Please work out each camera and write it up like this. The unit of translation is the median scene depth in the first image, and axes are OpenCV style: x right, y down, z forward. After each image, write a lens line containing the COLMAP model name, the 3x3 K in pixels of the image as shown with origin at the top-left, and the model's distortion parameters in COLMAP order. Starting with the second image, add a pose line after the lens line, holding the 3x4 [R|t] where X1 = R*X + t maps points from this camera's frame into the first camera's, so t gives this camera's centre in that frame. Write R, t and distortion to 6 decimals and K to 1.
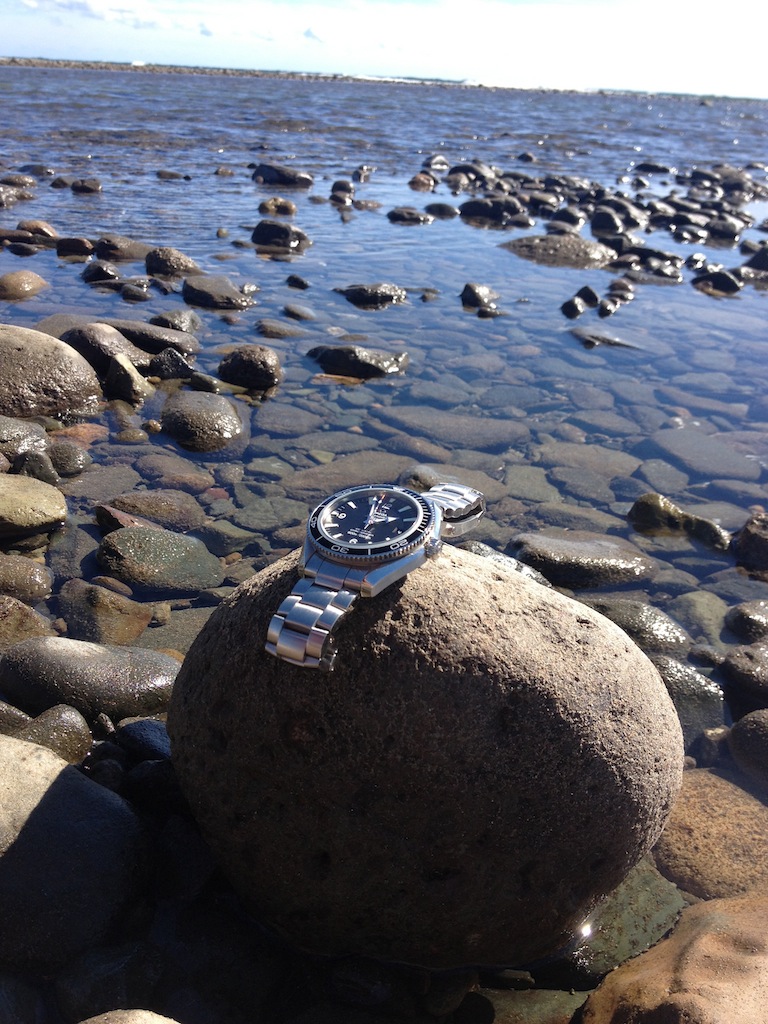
lens RADIAL K [[1050.9, 0, 384.0], [0, 1050.9, 512.0], [0, 0, 1]] dist [0.206620, -0.584796]
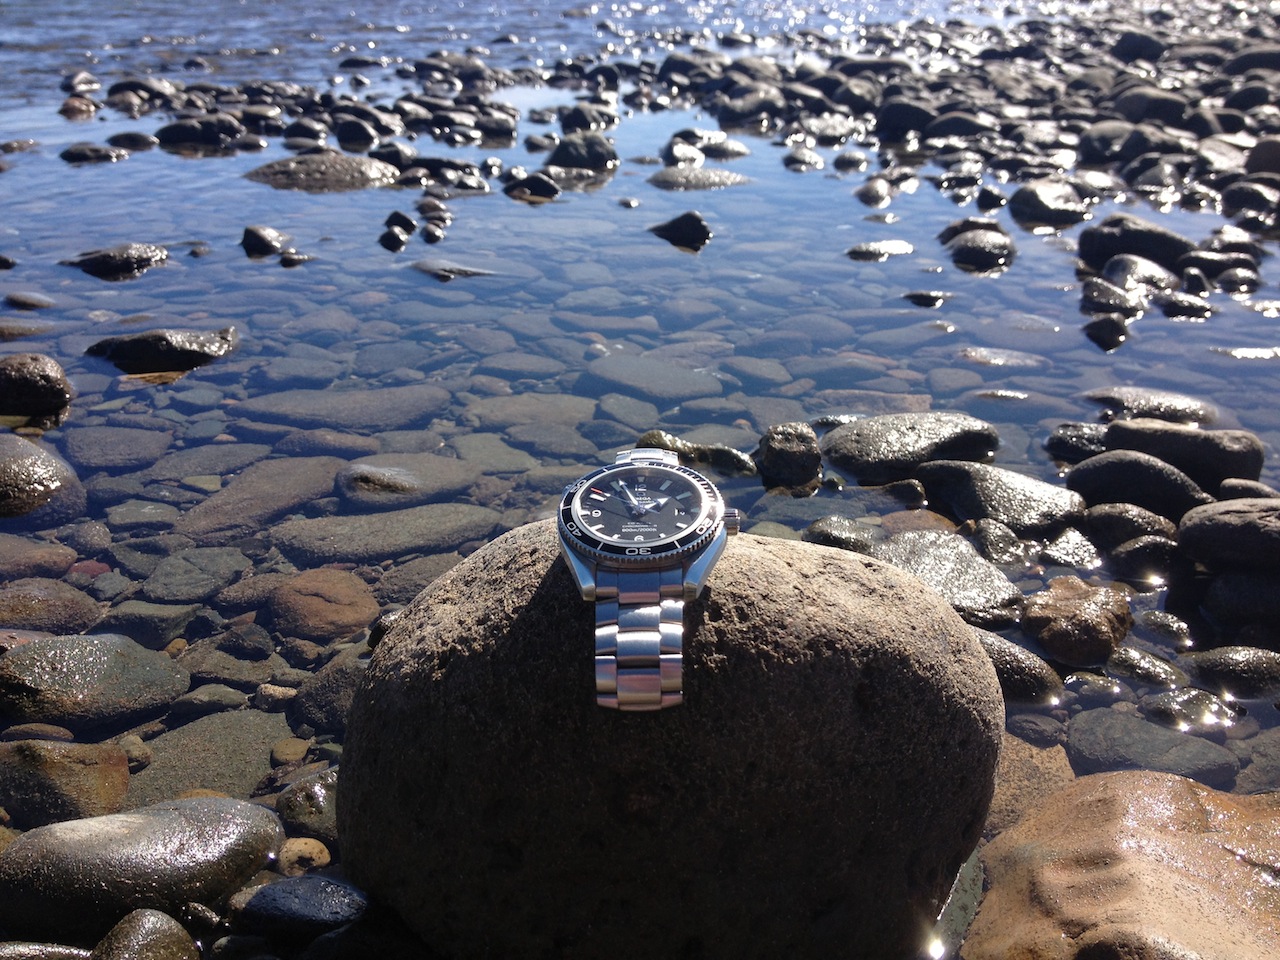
lens RADIAL K [[1313.6, 0, 590.7], [0, 1313.6, 473.3], [0, 0, 1]] dist [0.206620, -0.584796]
pose [[0.864452, -0.229148, 0.447452, -0.177454], [0.237121, 0.970697, 0.039007, -0.024054], [-0.443278, 0.072380, 0.893457, 0.052642]]
